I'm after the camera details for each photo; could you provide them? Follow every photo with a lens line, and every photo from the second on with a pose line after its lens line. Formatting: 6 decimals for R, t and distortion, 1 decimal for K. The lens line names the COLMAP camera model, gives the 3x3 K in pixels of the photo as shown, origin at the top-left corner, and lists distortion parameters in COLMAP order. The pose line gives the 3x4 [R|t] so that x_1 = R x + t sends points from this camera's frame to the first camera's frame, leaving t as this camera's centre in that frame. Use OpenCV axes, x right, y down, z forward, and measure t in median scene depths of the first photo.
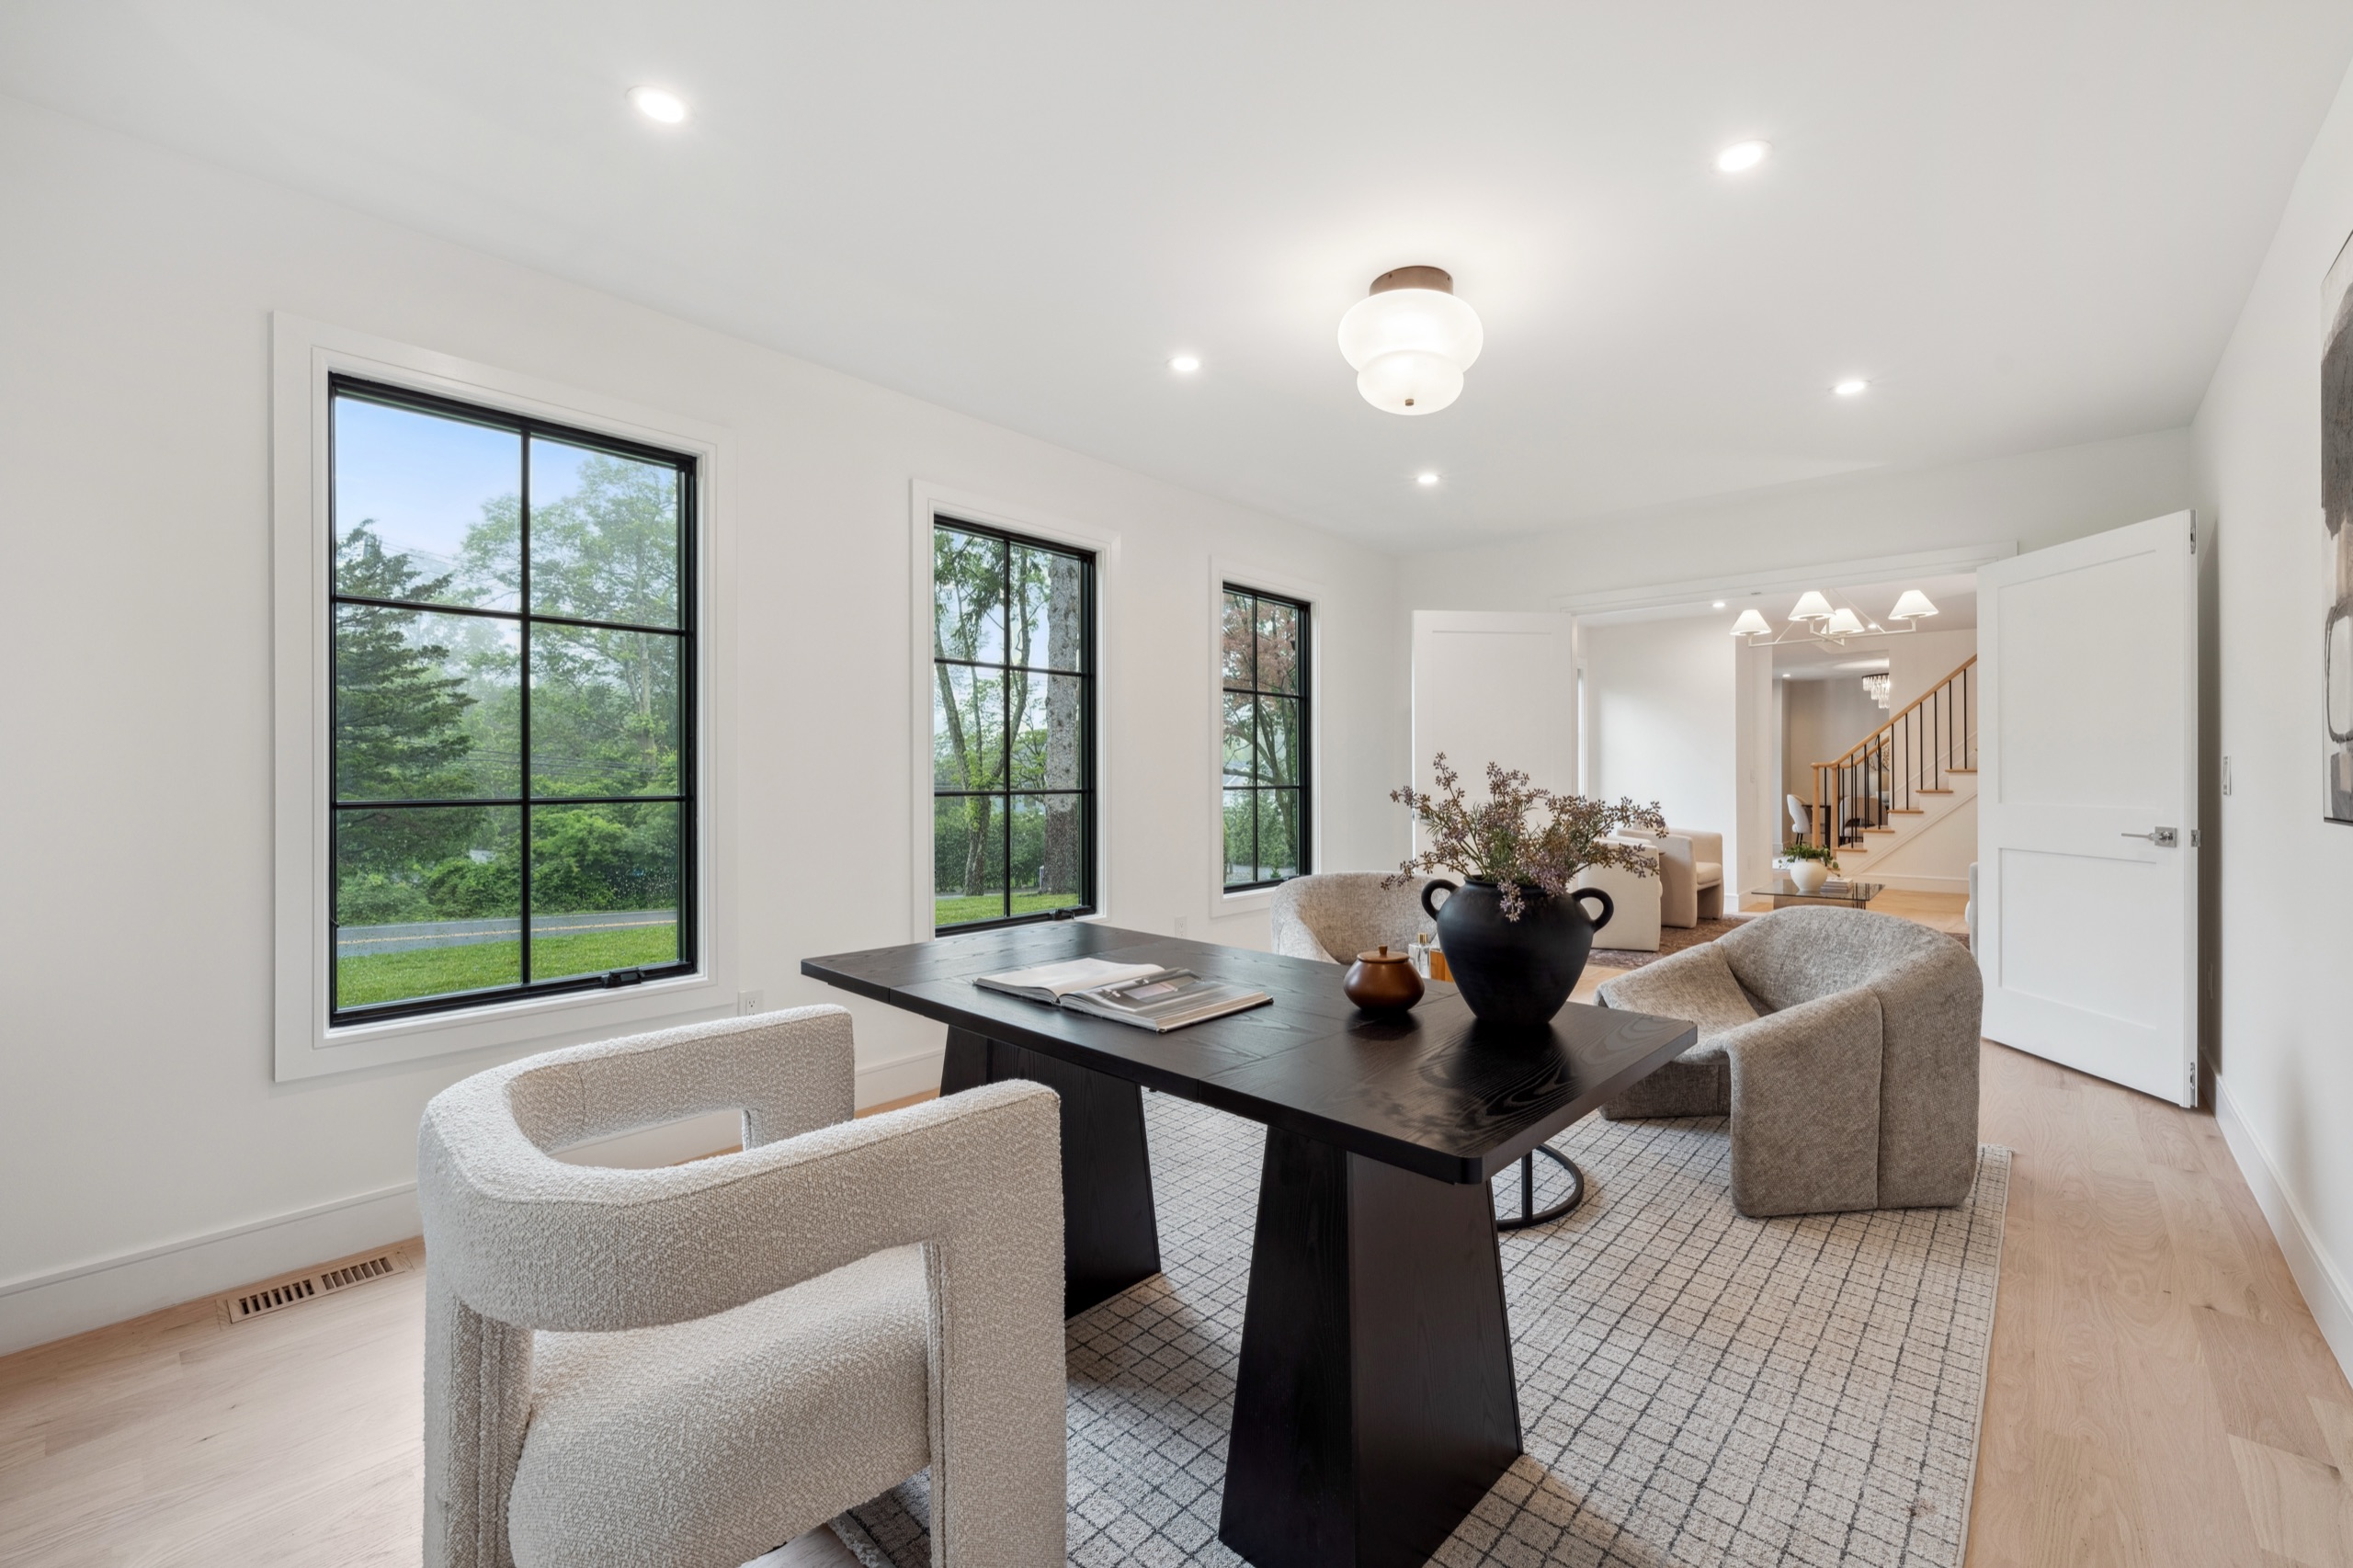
lens RADIAL K [[964.0, 0, 1180.2], [0, 964.0, 768.8], [0, 0, 1]] dist [-0.001182, -0.000122]
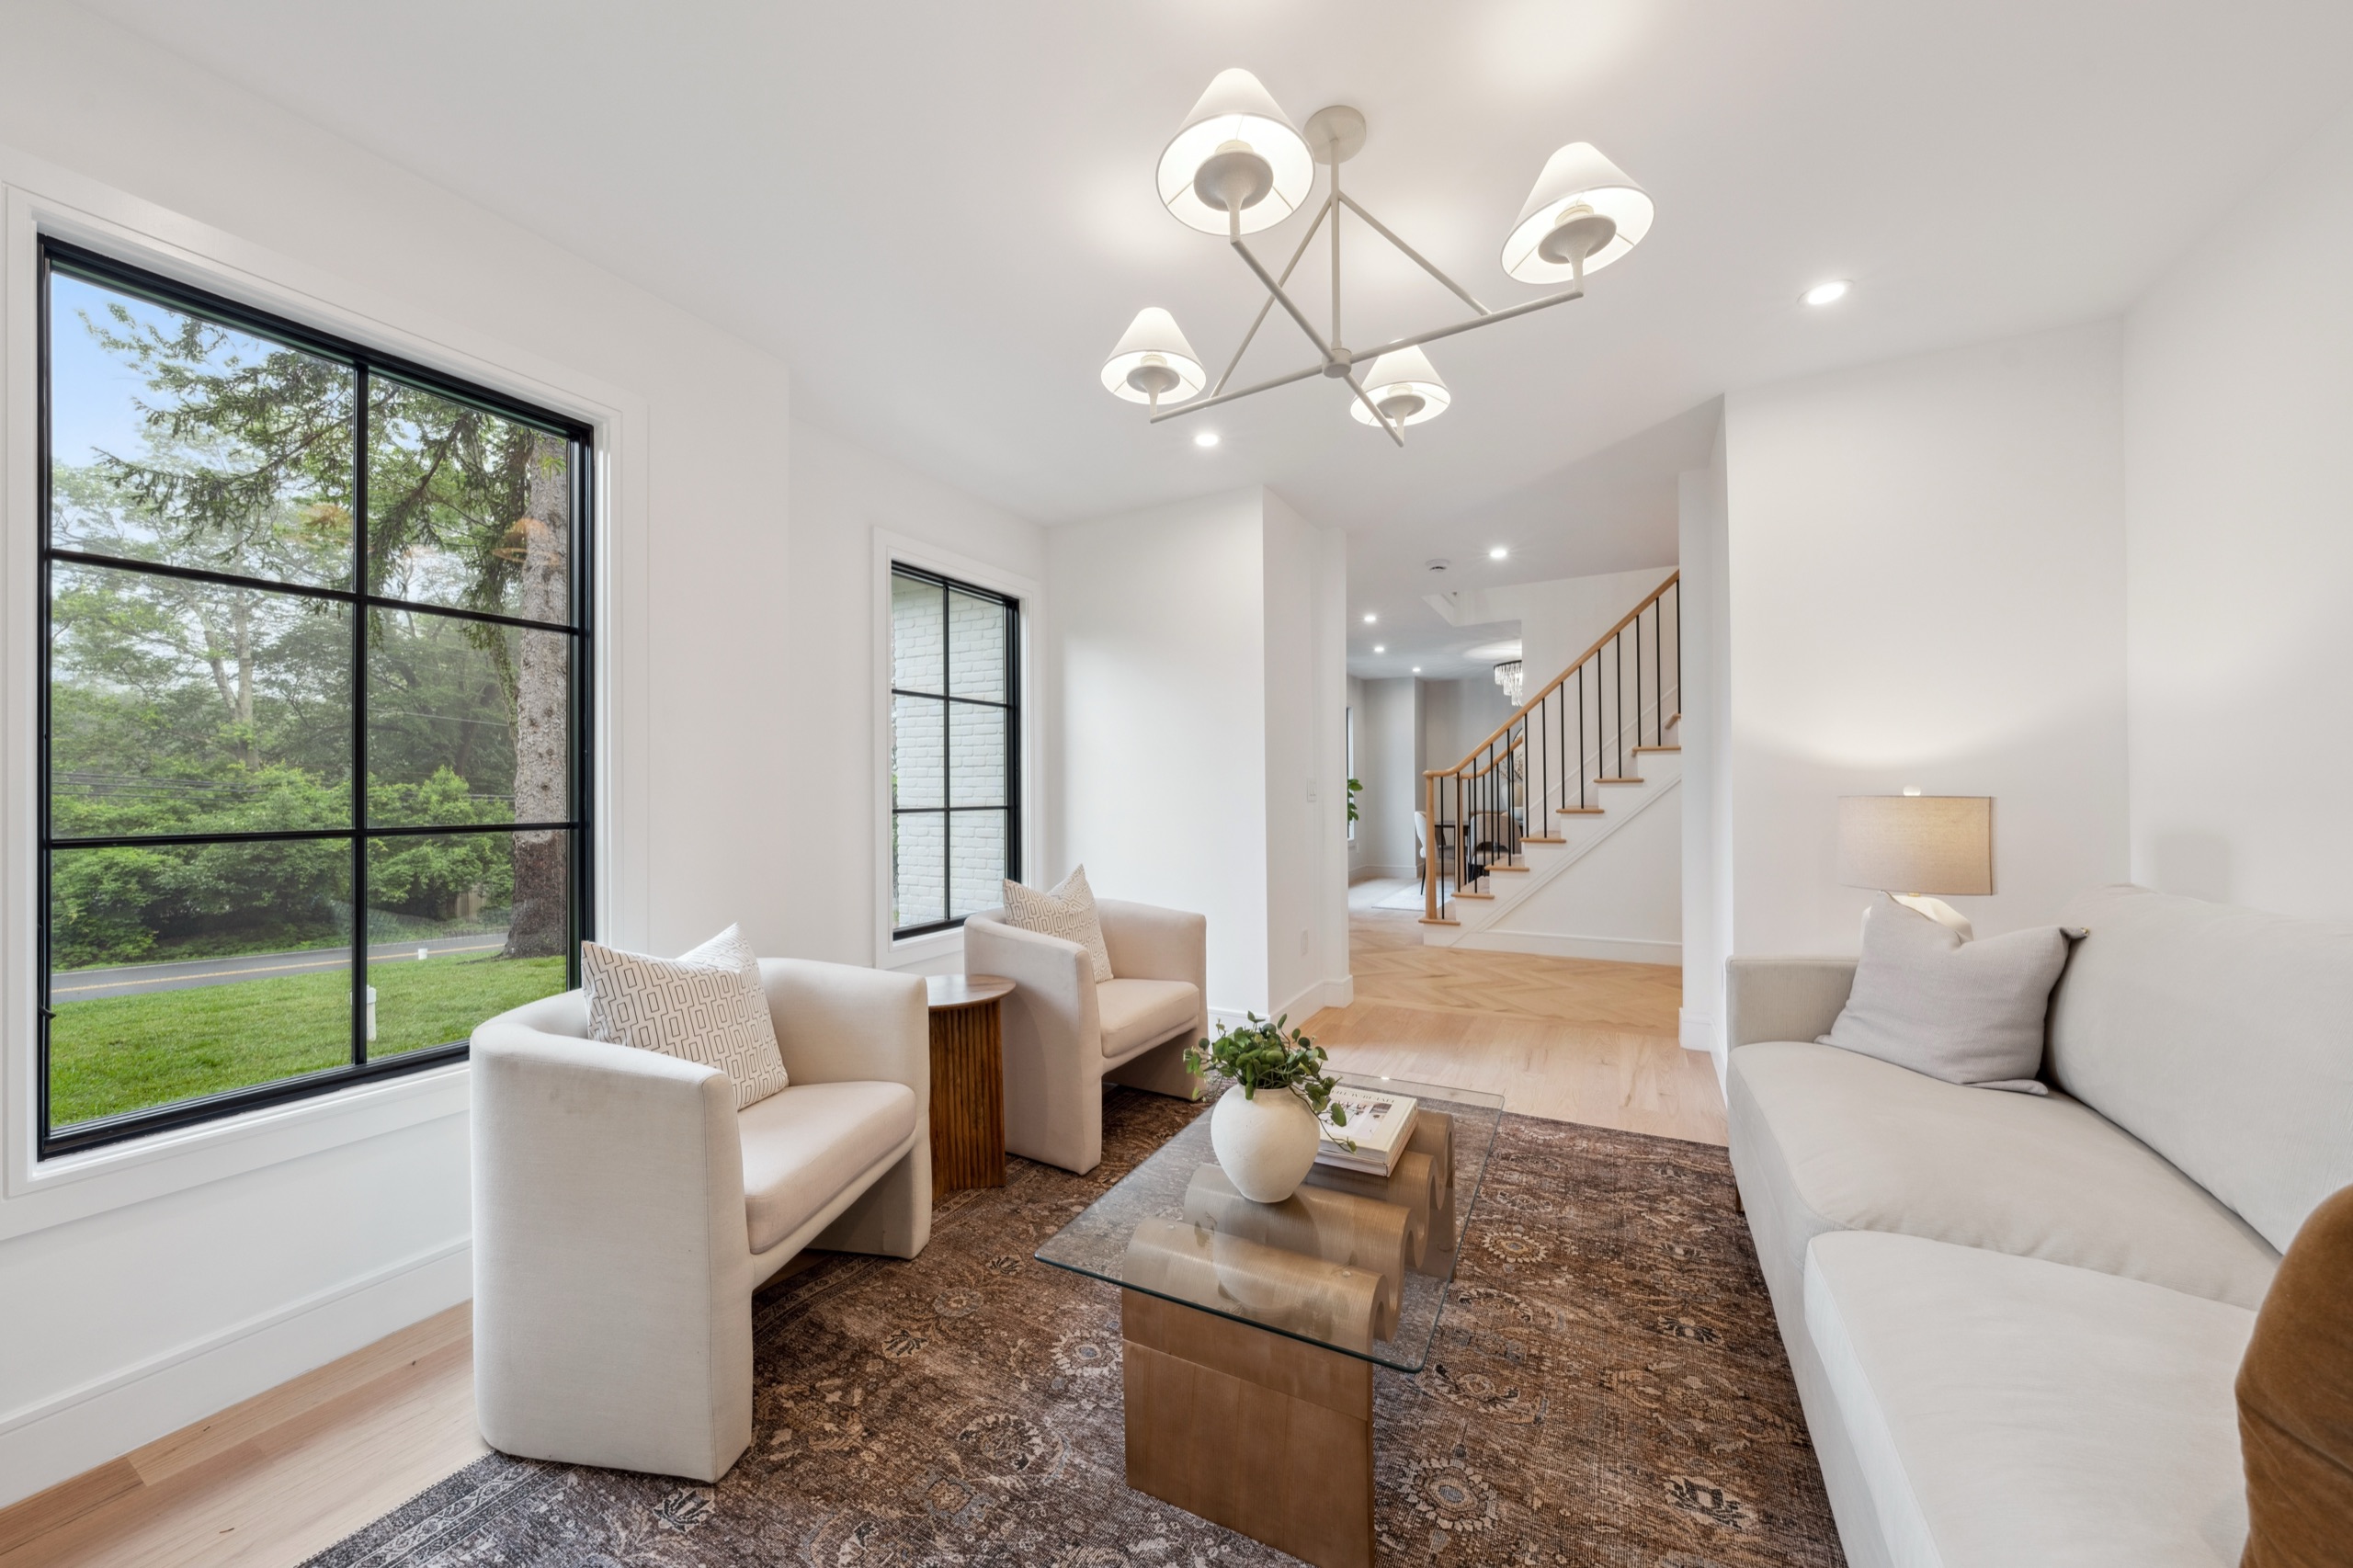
lens RADIAL K [[810.4, 0, 1172.6], [0, 810.4, 790.7], [0, 0, 1]] dist [0.000236, -0.000013]
pose [[0.974749, -0.008384, 0.223146, 0.301880], [0.006248, 0.999928, 0.010279, 0.001640], [-0.223216, -0.008625, 0.974731, 0.407659]]
